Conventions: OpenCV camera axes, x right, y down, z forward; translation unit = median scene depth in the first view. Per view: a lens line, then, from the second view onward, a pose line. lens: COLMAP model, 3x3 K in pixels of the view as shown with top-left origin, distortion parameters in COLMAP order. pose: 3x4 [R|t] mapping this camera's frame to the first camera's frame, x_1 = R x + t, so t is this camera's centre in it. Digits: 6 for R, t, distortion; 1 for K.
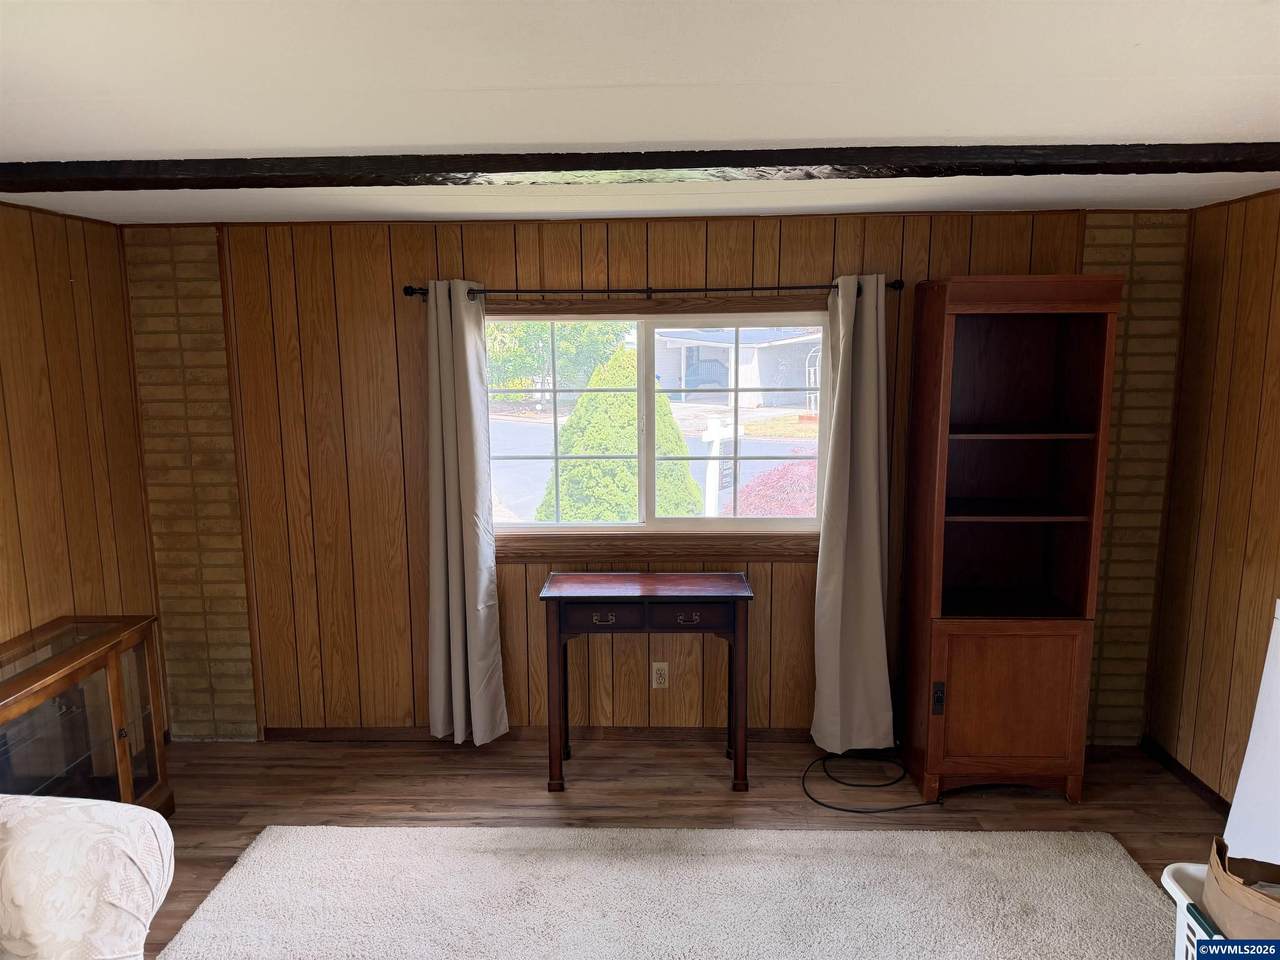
lens RADIAL K [[894.9, 0, 640.0], [0, 894.9, 480.0], [0, 0, 1]] dist [0.103590, -0.232311]
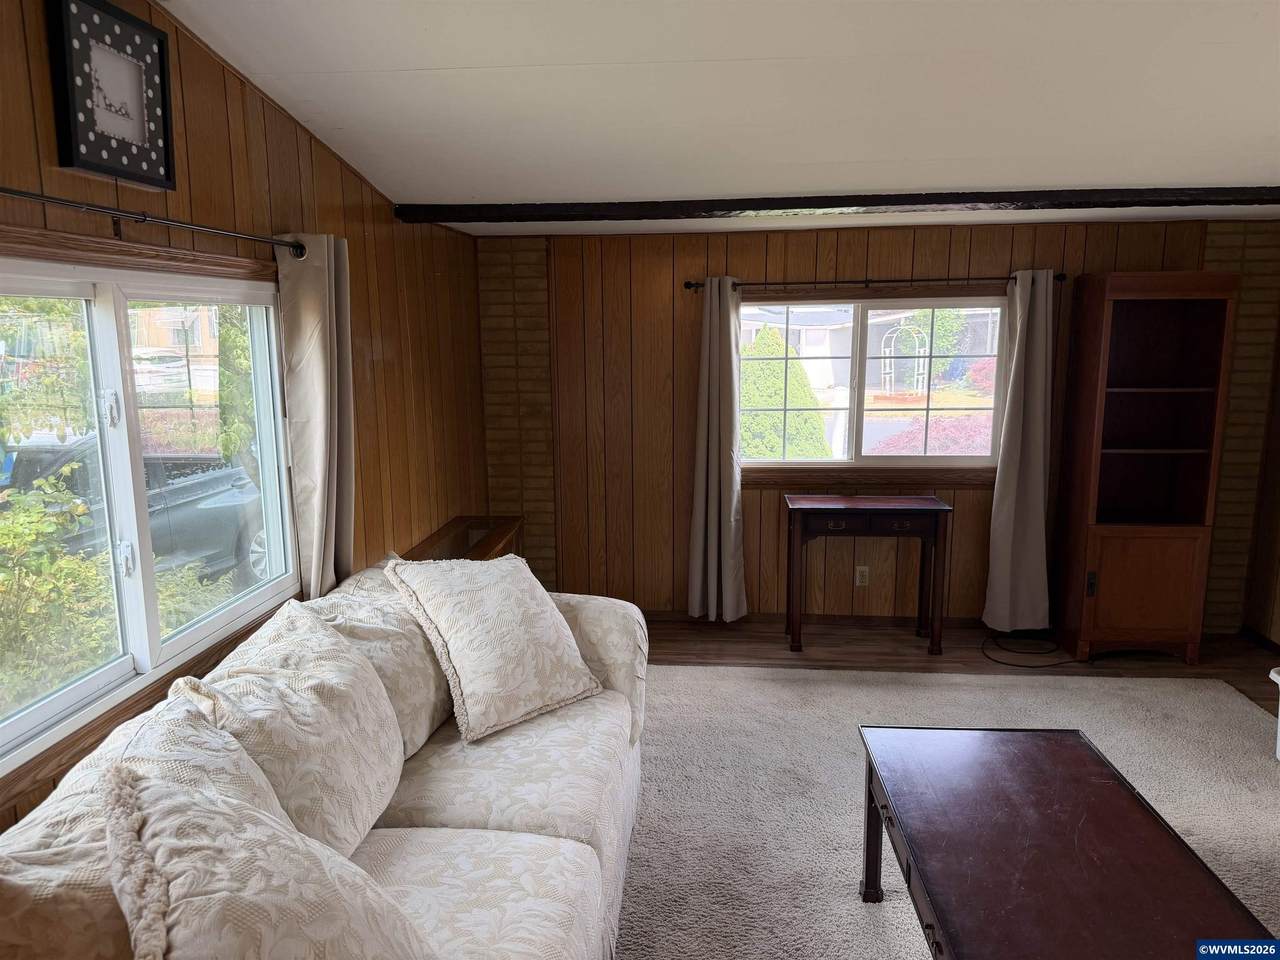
lens RADIAL K [[890.5, 0, 640.0], [0, 890.5, 480.0], [0, 0, 1]] dist [0.083642, -0.166091]
pose [[0.997761, 0.007702, -0.066428, -0.230649], [-0.006097, 0.999685, 0.024327, 0.050742], [0.066595, -0.023867, 0.997495, -0.346017]]
